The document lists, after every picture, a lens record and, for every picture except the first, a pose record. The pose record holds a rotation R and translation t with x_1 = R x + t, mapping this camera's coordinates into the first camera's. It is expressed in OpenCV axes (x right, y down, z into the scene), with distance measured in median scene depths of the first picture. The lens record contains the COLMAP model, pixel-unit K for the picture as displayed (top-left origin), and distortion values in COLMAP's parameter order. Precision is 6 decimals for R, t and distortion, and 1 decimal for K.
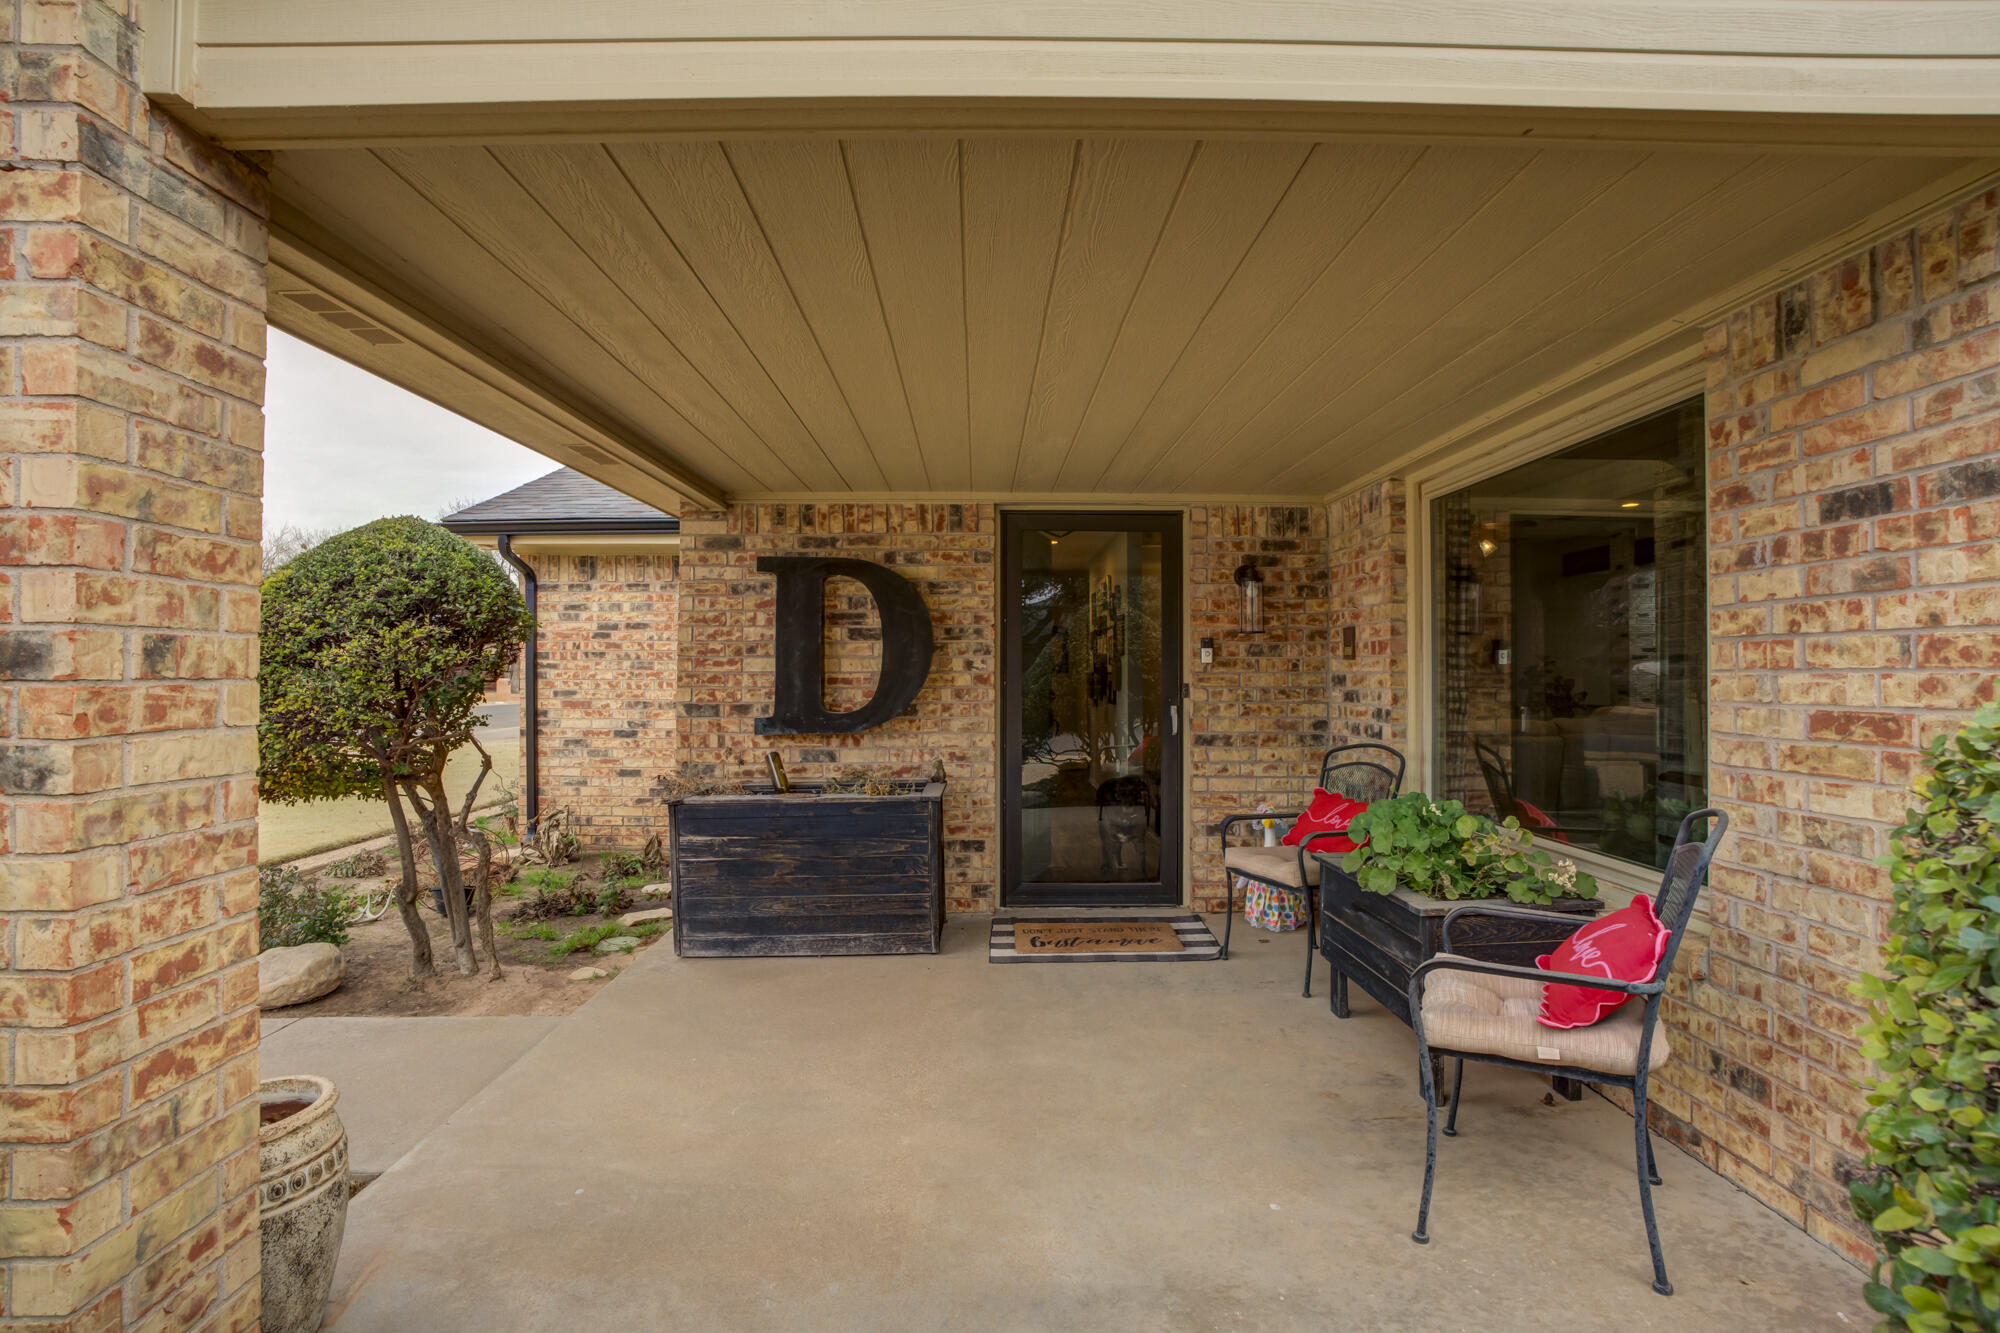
lens RADIAL K [[953.8, 0, 1000.0], [0, 953.8, 666.5], [0, 0, 1]] dist [-0.047461, 0.001110]
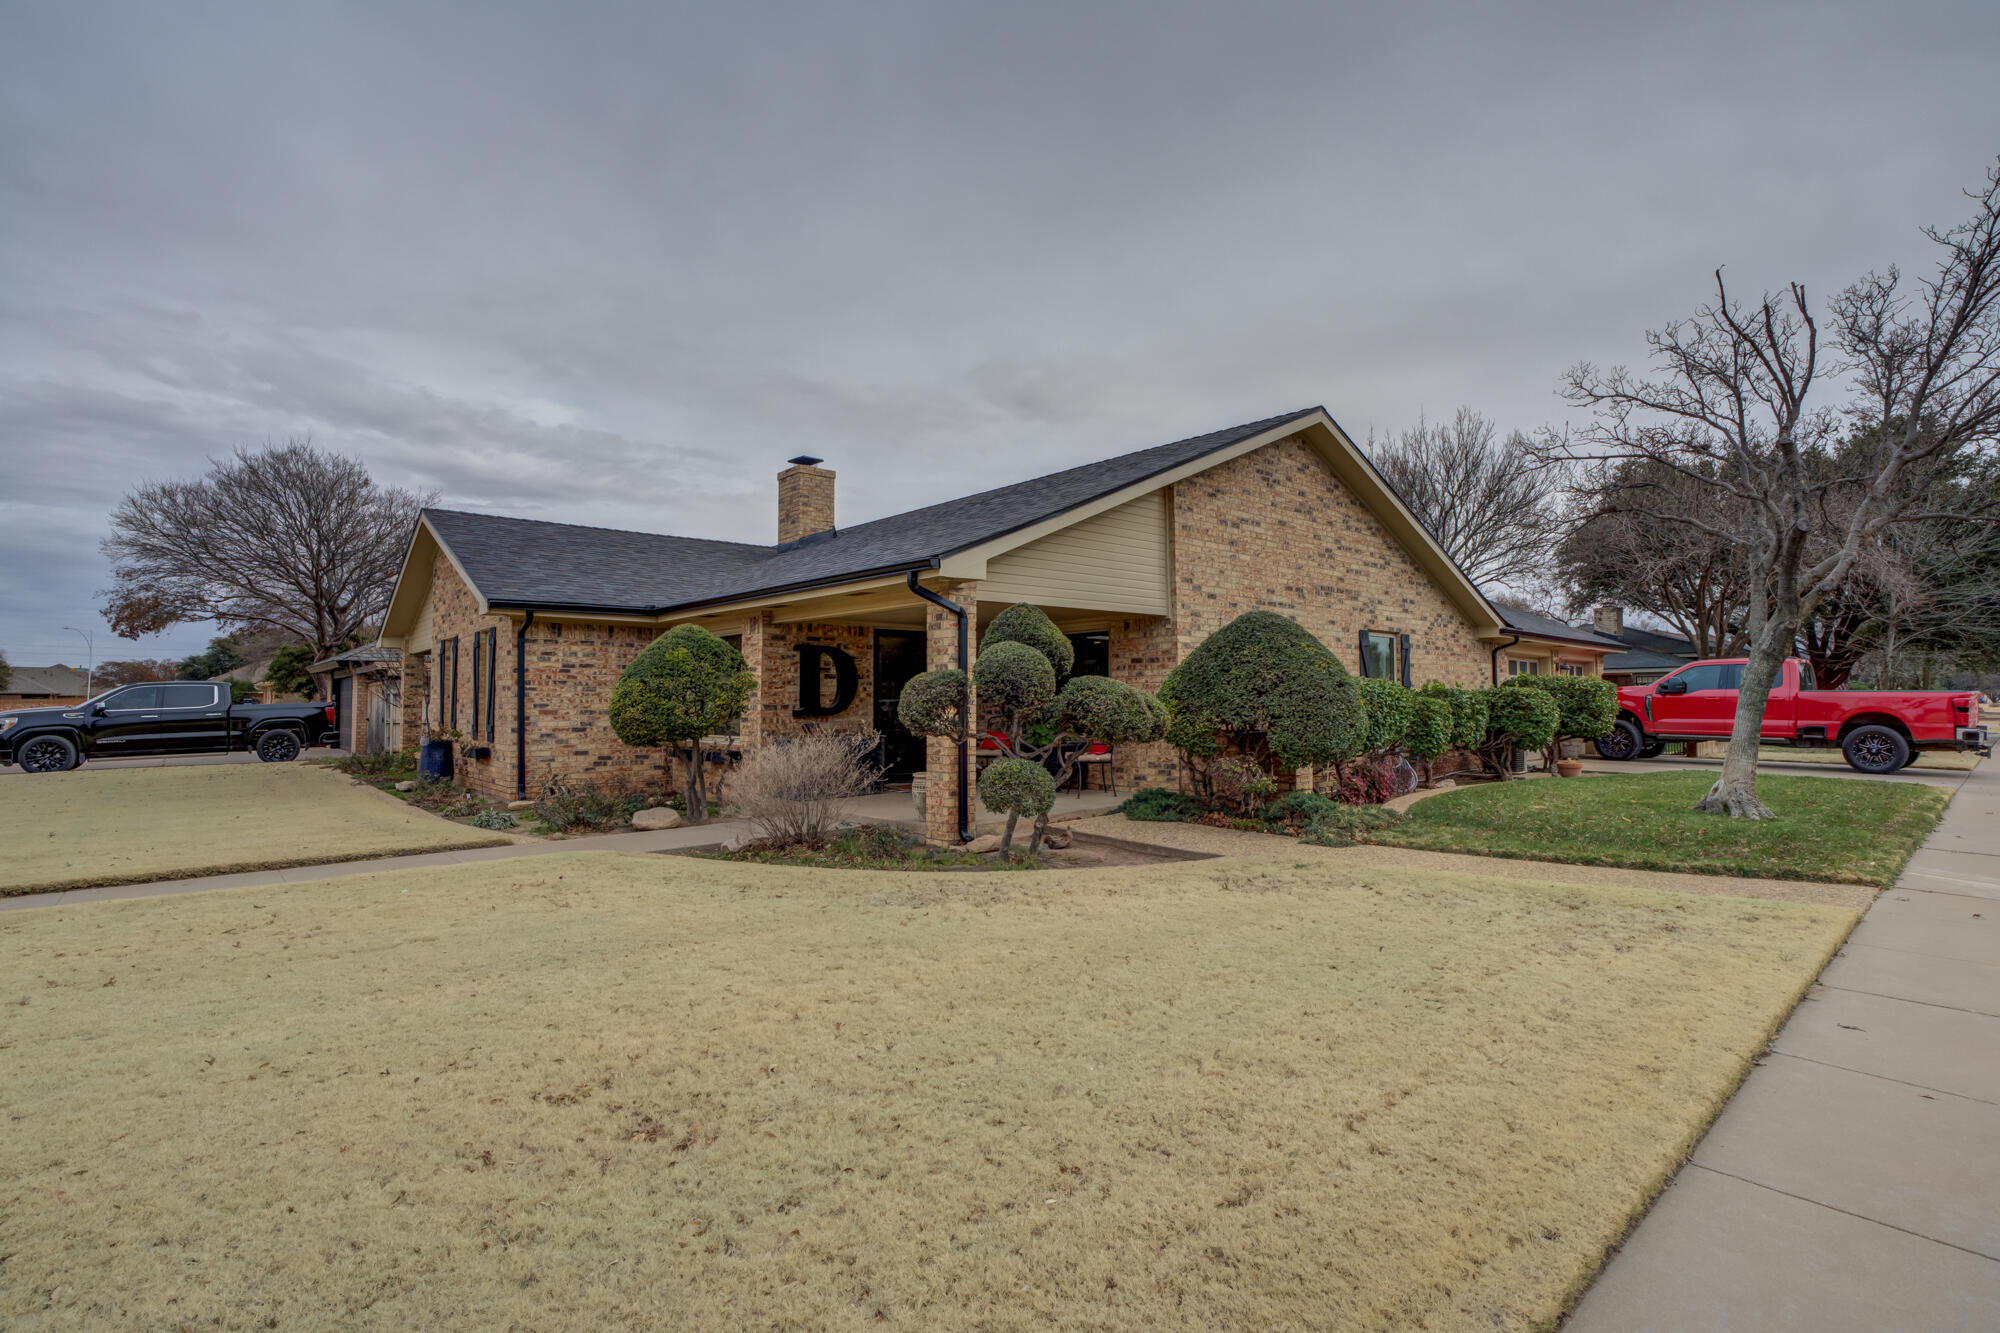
lens RADIAL K [[953.8, 0, 1000.0], [0, 953.8, 666.5], [0, 0, 1]] dist [-0.047461, 0.001110]
pose [[0.764782, 0.021261, 0.643939, -1.407051], [-0.000100, 0.999459, -0.032881, 0.021762], [-0.644290, 0.025083, 0.764370, -1.191835]]
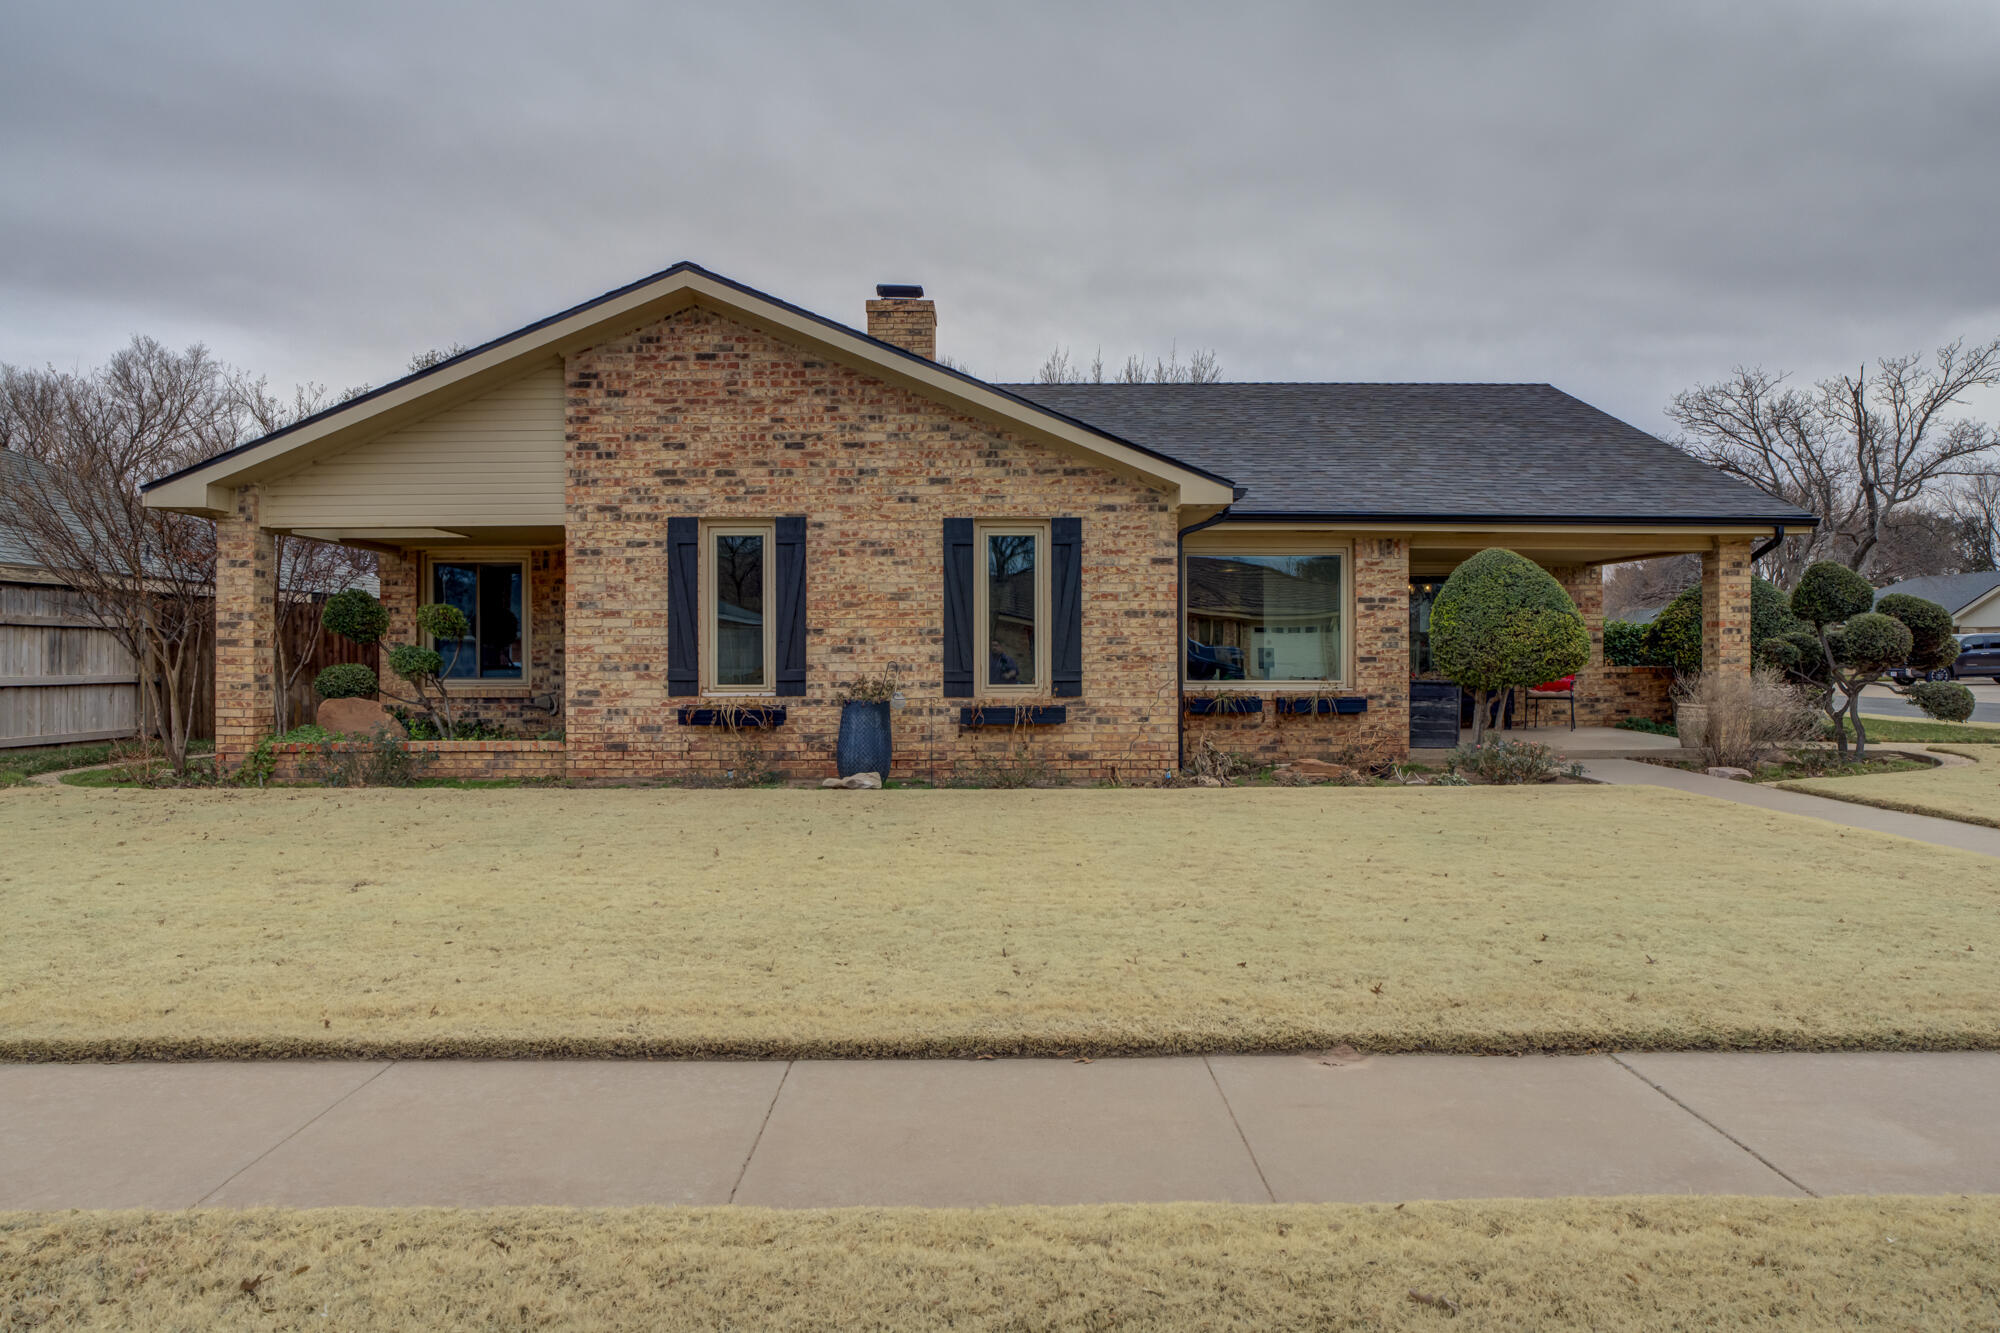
lens RADIAL K [[1302.3, 0, 1000.0], [0, 1302.3, 666.5], [0, 0, 1]] dist [-0.017302, 0.004132]
pose [[0.012164, -0.011127, 0.999864, -3.140654], [-0.007982, 0.999905, 0.011224, 0.067267], [-0.999894, -0.008117, 0.012074, 1.836923]]
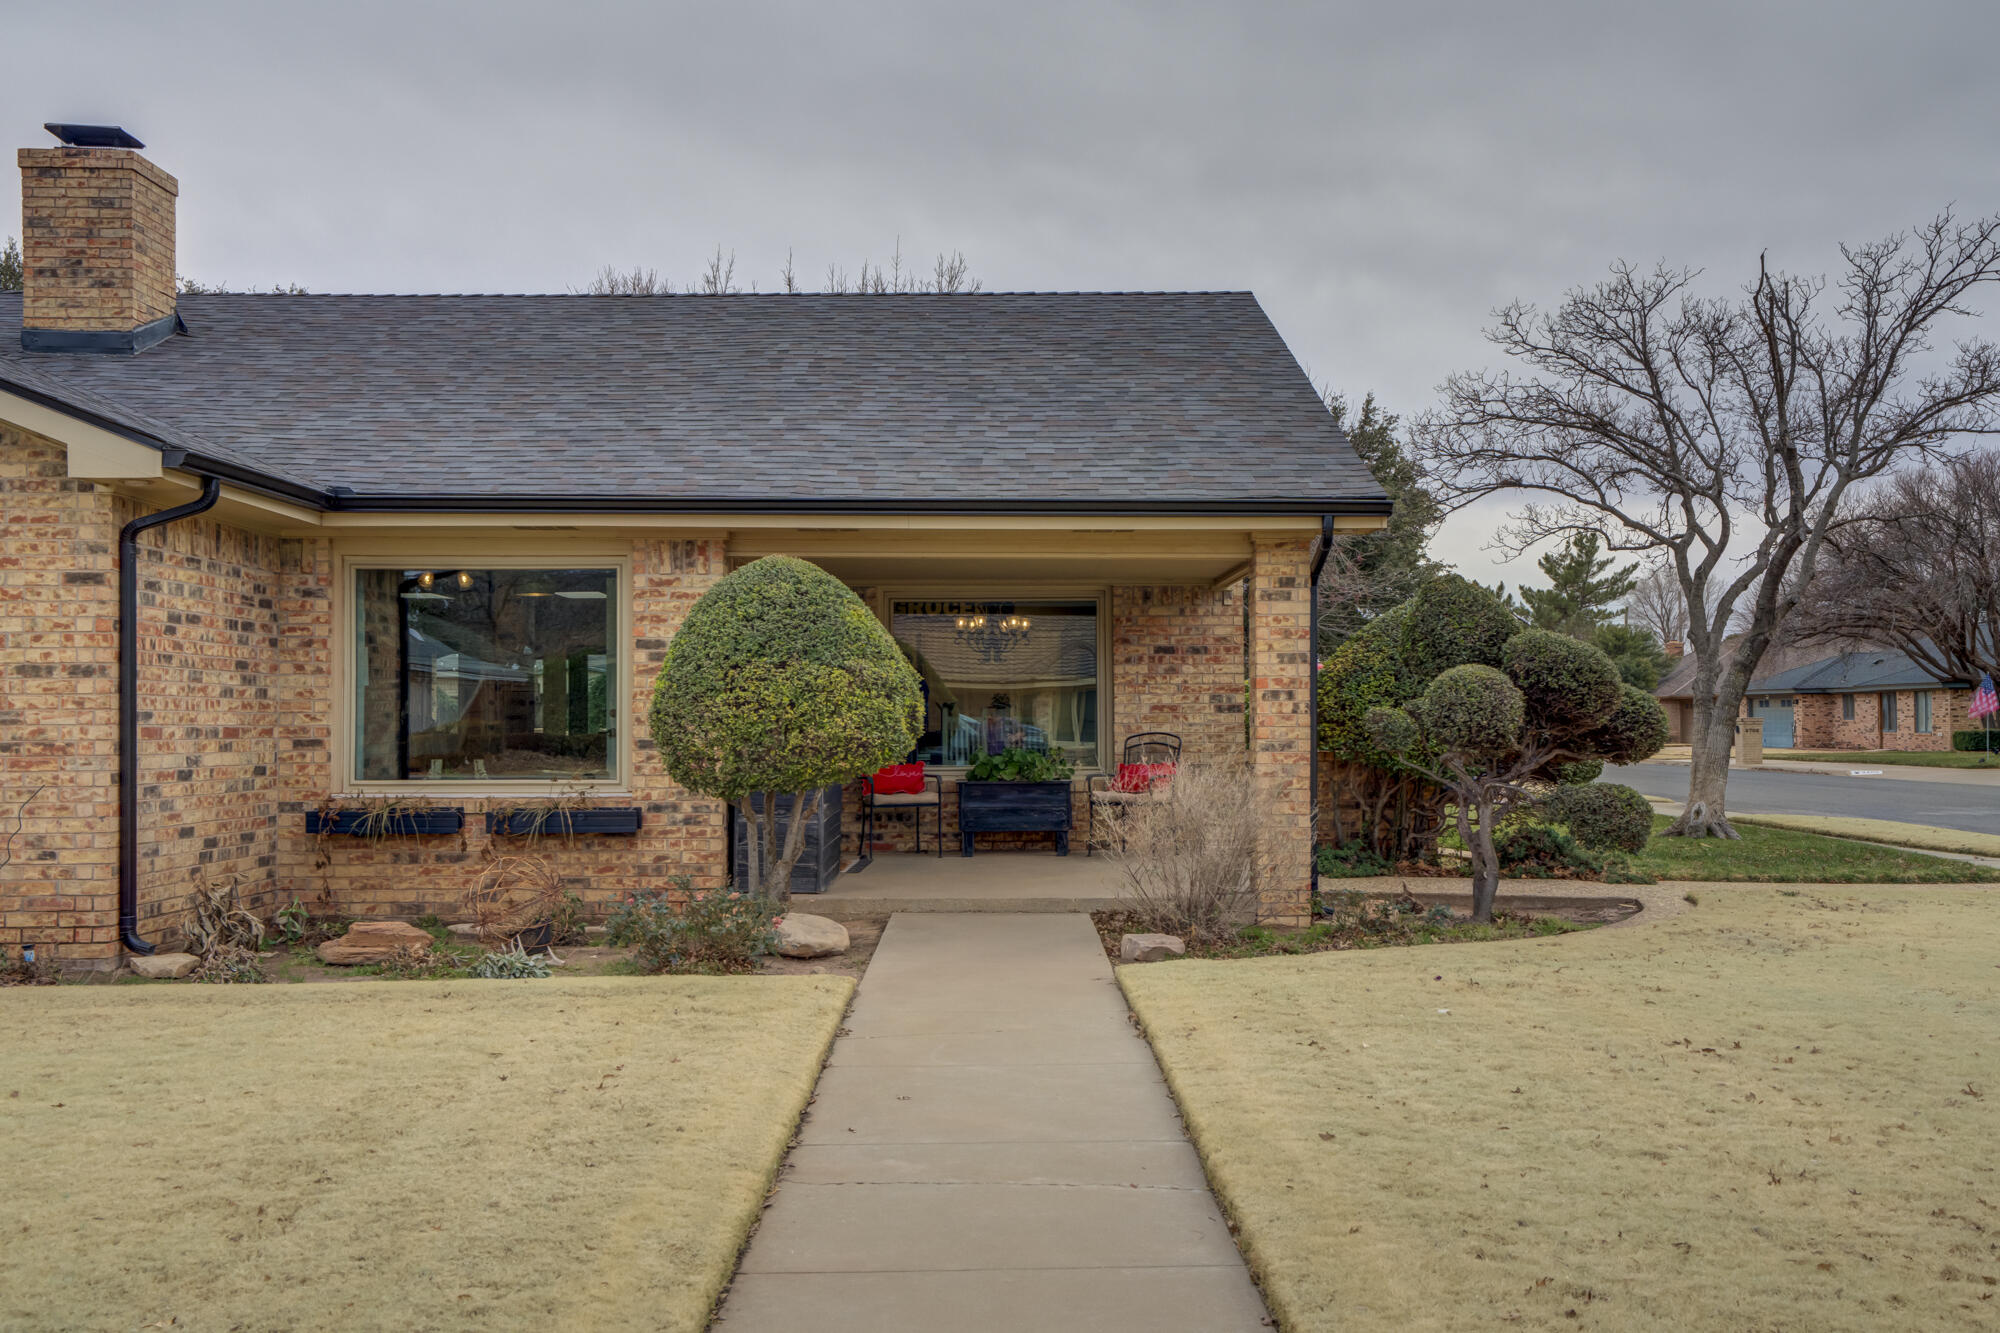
lens RADIAL K [[1918.5, 0, 1000.0], [0, 1918.5, 666.5], [0, 0, 1]] dist [0.007000, 0.162086]
pose [[0.022933, 0.024291, 0.999442, -2.765565], [-0.006864, 0.999685, -0.024140, 0.034250], [-0.999713, -0.006306, 0.023092, 0.585564]]
